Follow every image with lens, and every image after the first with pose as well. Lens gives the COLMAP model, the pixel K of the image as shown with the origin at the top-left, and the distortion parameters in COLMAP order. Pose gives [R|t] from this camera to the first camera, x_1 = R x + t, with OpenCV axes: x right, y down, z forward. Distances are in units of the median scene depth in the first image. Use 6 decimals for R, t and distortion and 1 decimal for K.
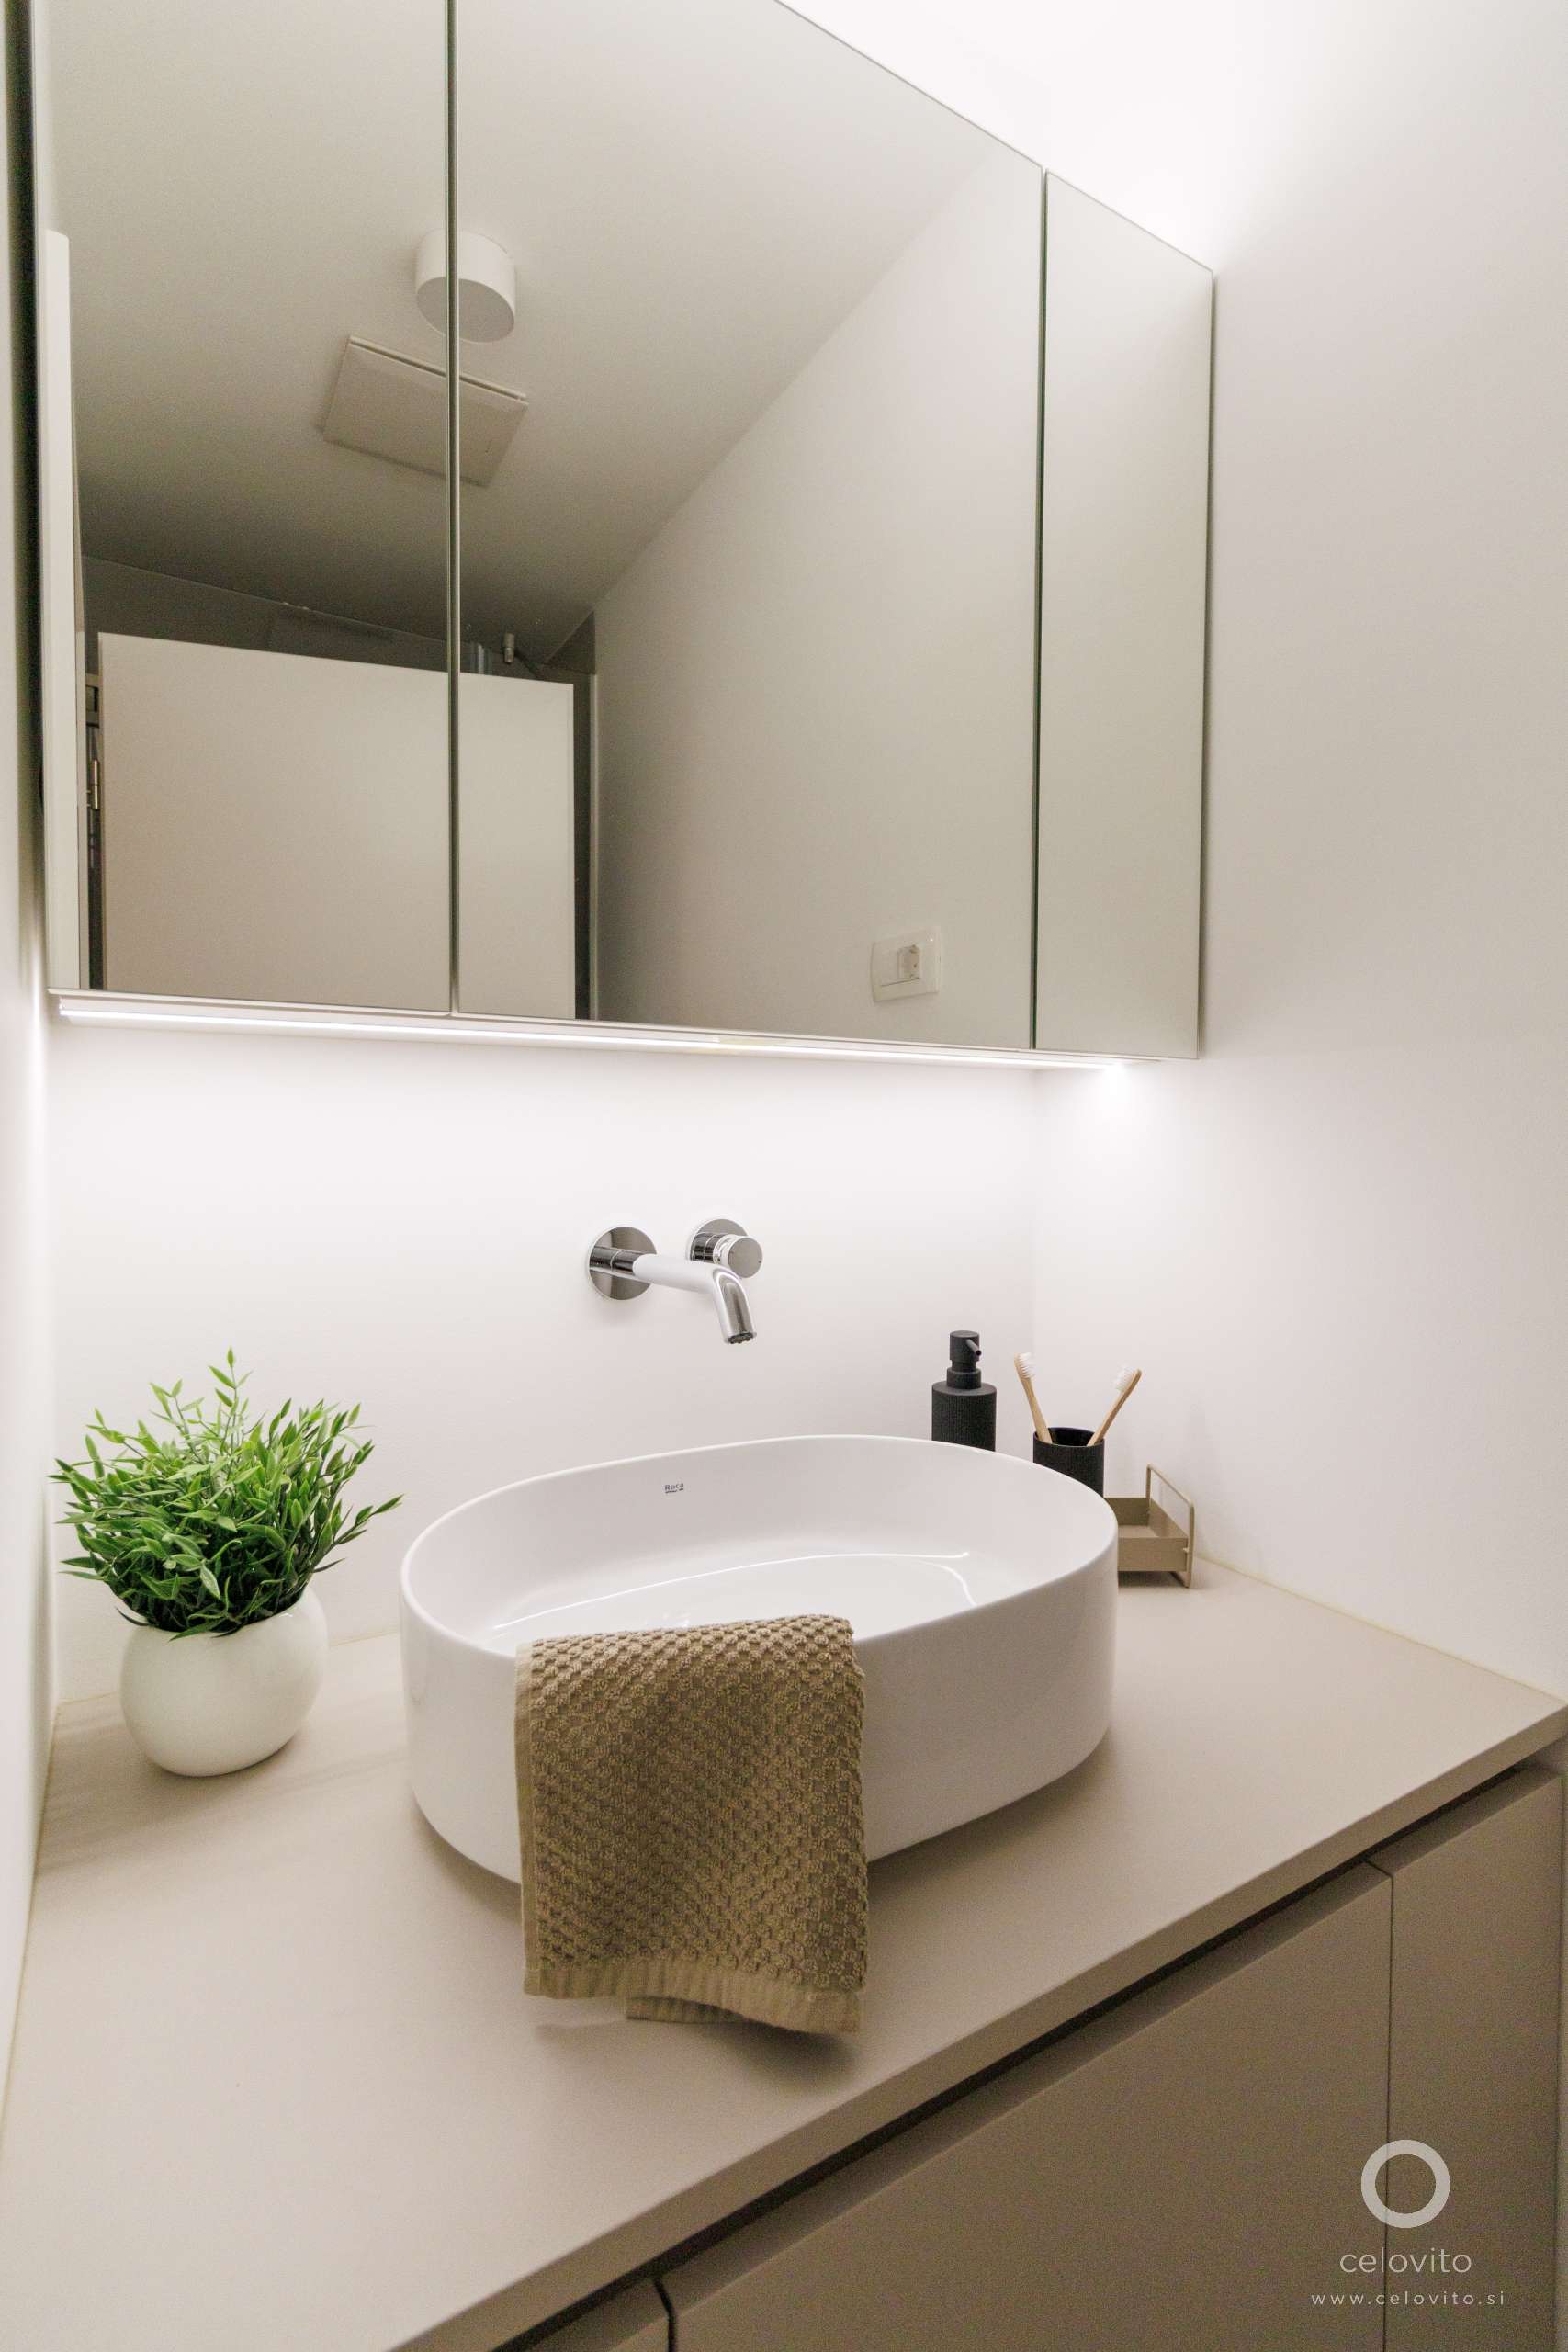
lens RADIAL K [[1079.9, 0, 797.3], [0, 1079.9, 1178.8], [0, 0, 1]] dist [0.003798, -0.000790]
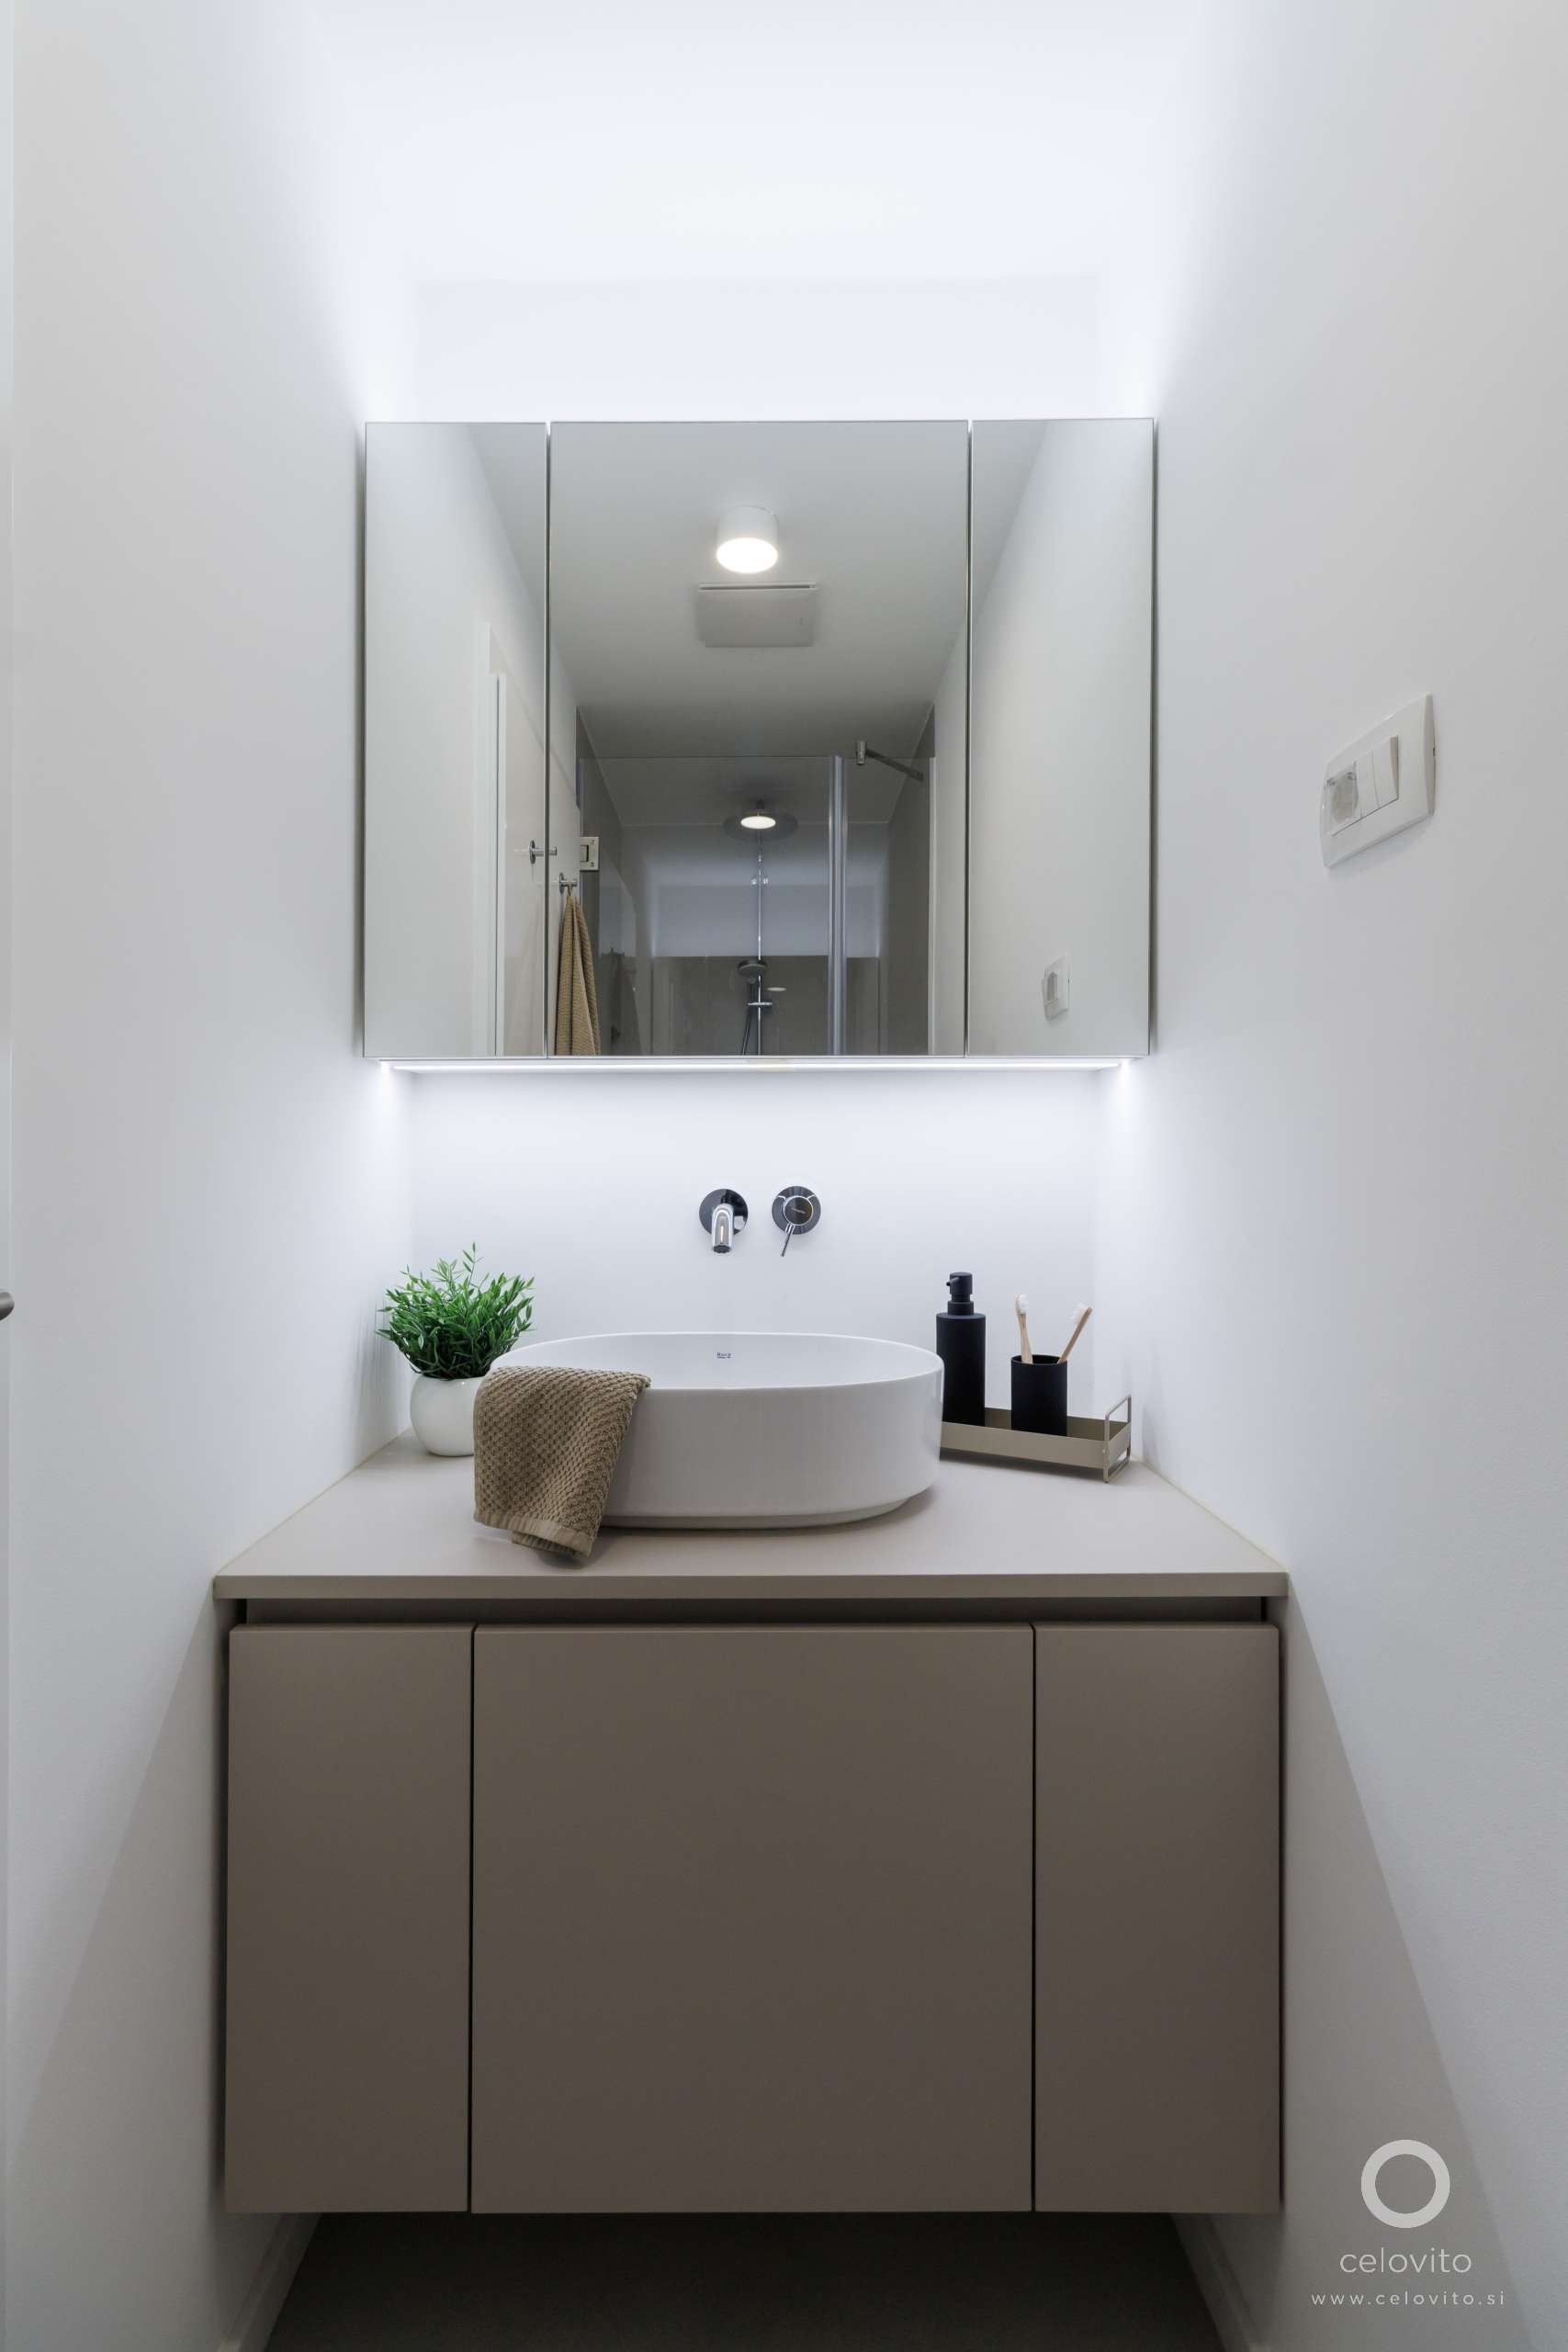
lens RADIAL K [[1079.9, 0, 767.6], [0, 1079.9, 1178.2], [0, 0, 1]] dist [0.003798, -0.000790]
pose [[0.872550, 0.000210, -0.488525, 0.601131], [-0.015345, 0.999518, -0.026977, 0.068250], [0.488284, 0.031035, 0.872133, -0.266125]]
